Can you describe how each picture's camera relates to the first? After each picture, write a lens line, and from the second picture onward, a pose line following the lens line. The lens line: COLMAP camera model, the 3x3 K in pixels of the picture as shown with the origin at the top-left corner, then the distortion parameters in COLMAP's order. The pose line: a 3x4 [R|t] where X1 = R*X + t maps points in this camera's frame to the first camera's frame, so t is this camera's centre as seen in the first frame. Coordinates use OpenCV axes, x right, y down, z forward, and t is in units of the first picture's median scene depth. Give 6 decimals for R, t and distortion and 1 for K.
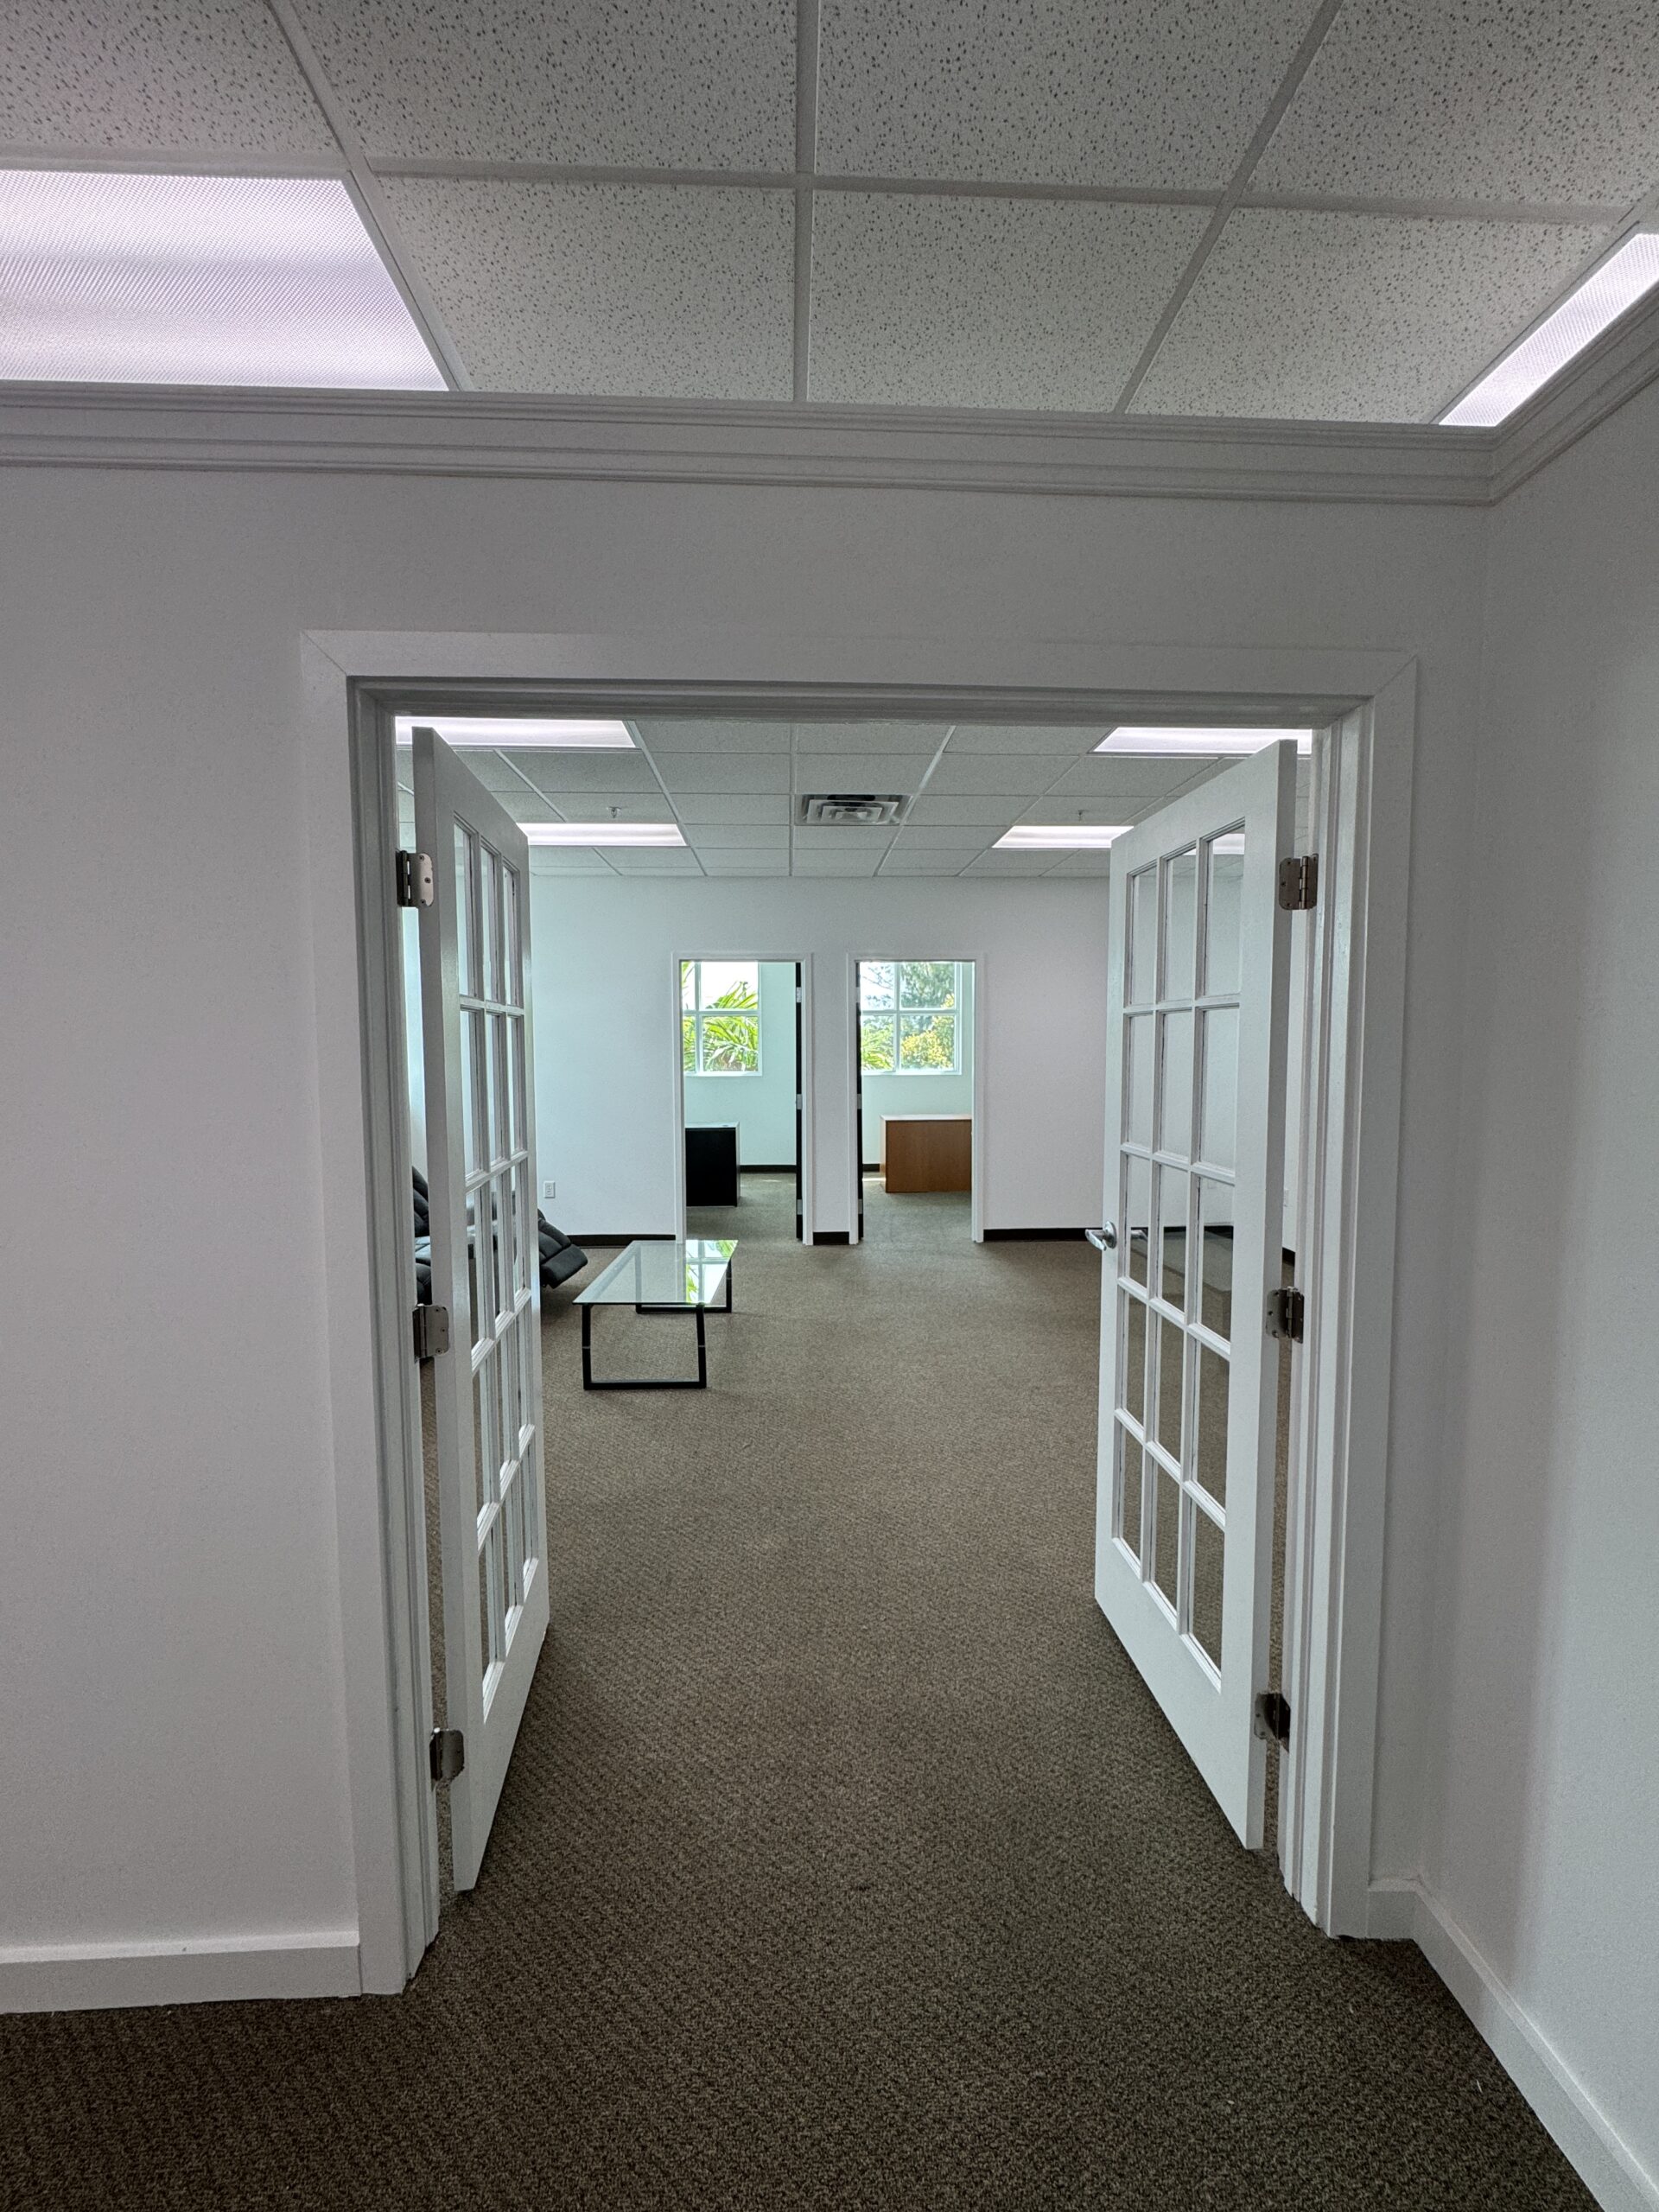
lens RADIAL K [[875.7, 0, 831.4], [0, 875.7, 1106.1], [0, 0, 1]] dist [0.001859, 0.000154]
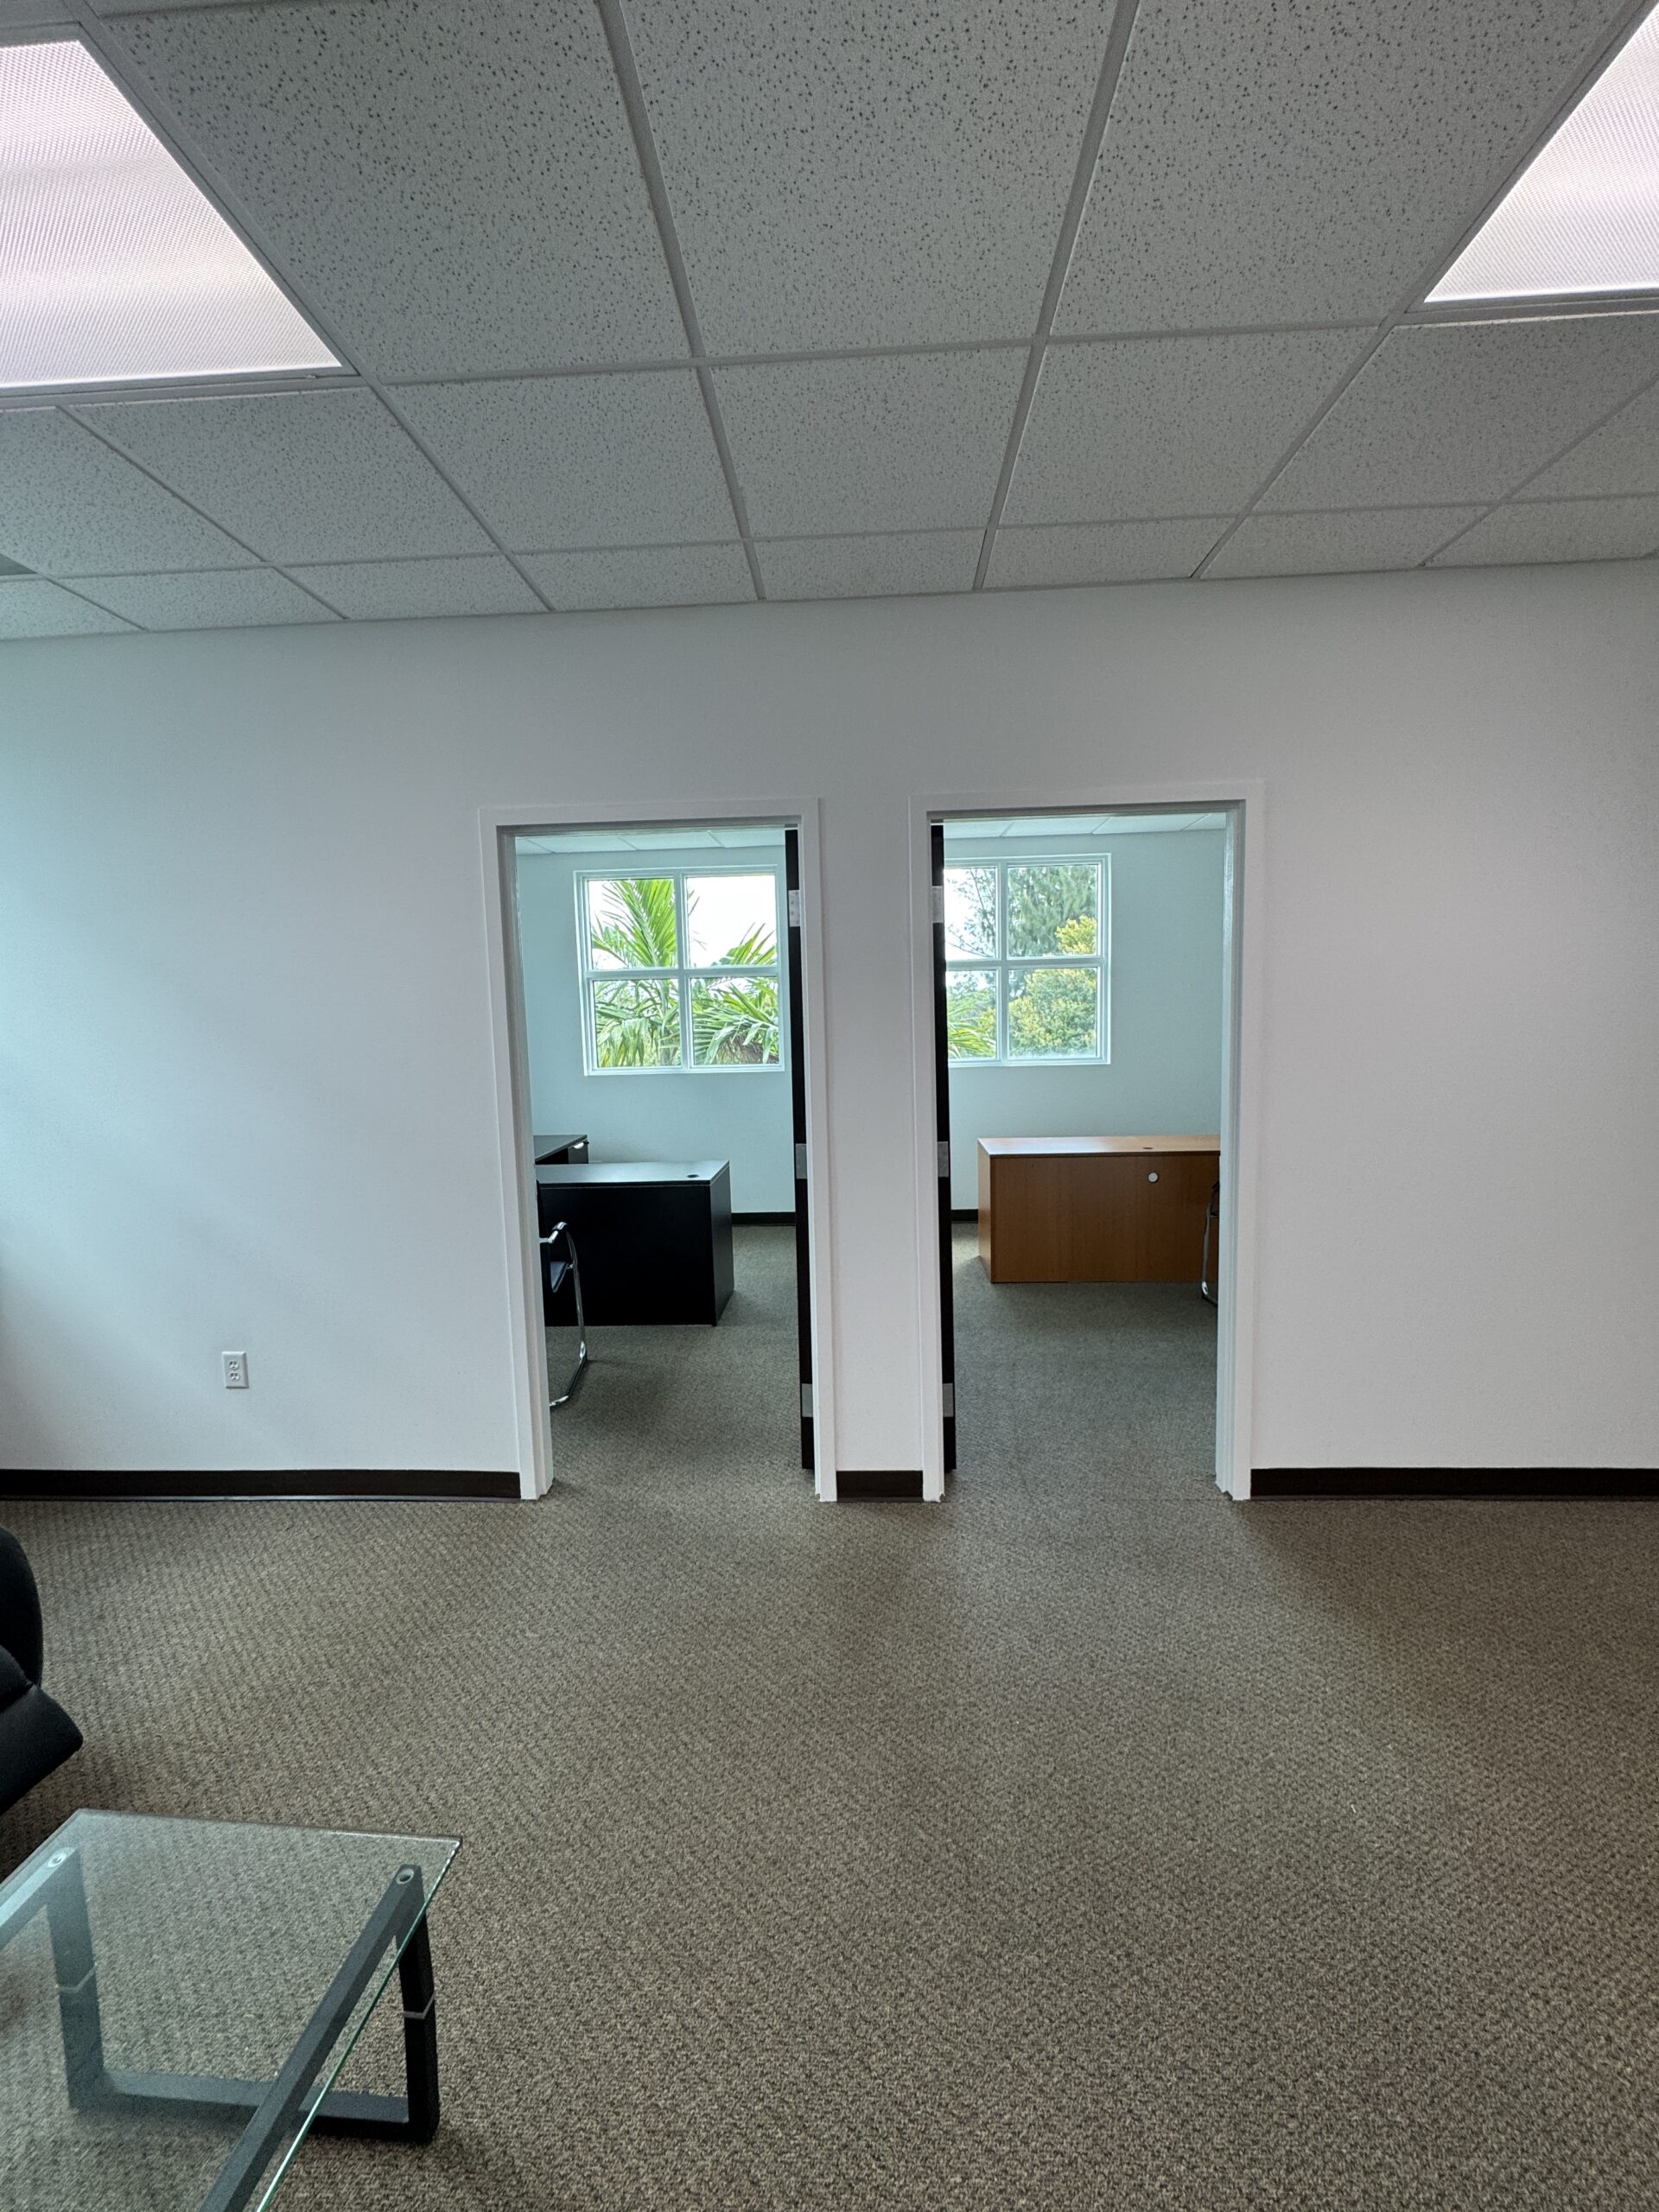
lens RADIAL K [[875.7, 0, 830.9], [0, 875.7, 1106.4], [0, 0, 1]] dist [0.001859, 0.000154]
pose [[0.995128, -0.011135, -0.097965, 0.019672], [0.014749, 0.999234, 0.036244, -0.046791], [0.097487, -0.037512, 0.994530, 0.579768]]
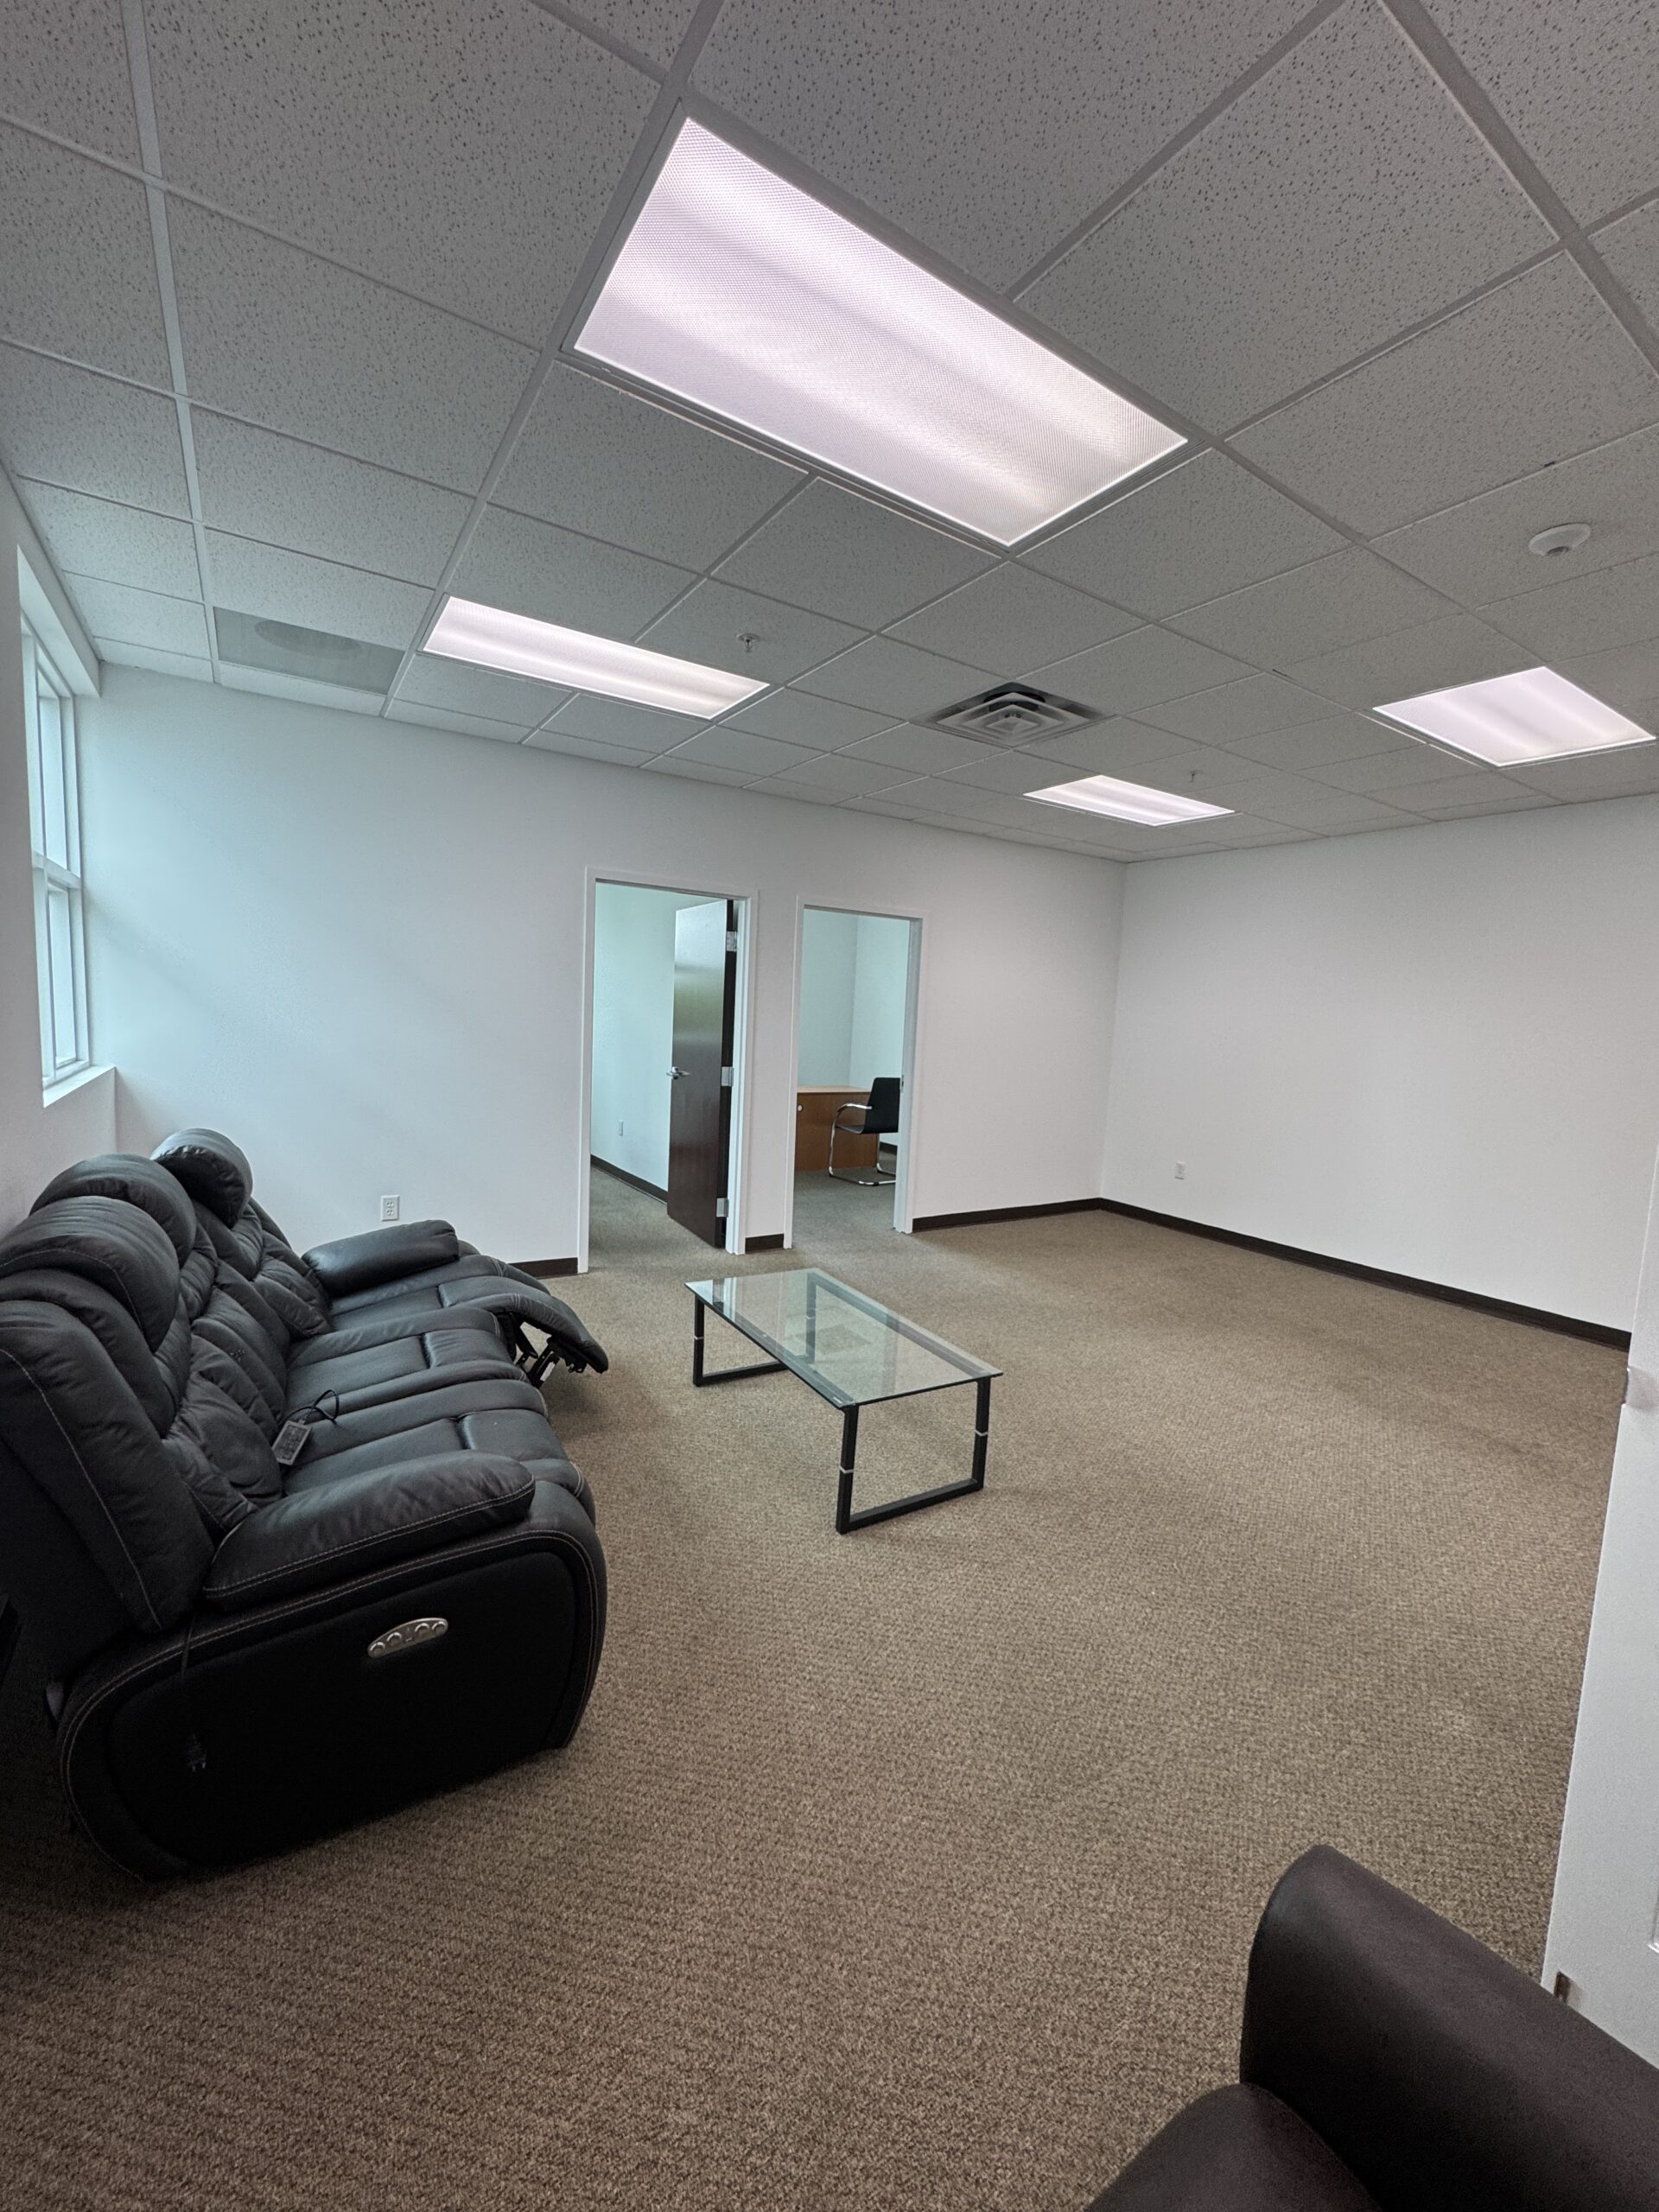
lens RADIAL K [[875.7, 0, 827.2], [0, 875.7, 1102.8], [0, 0, 1]] dist [0.001859, 0.000154]
pose [[0.867683, -0.006380, 0.497077, -0.354056], [-0.013279, 0.999263, 0.036005, -0.010879], [-0.496940, -0.037842, 0.866959, 0.262148]]
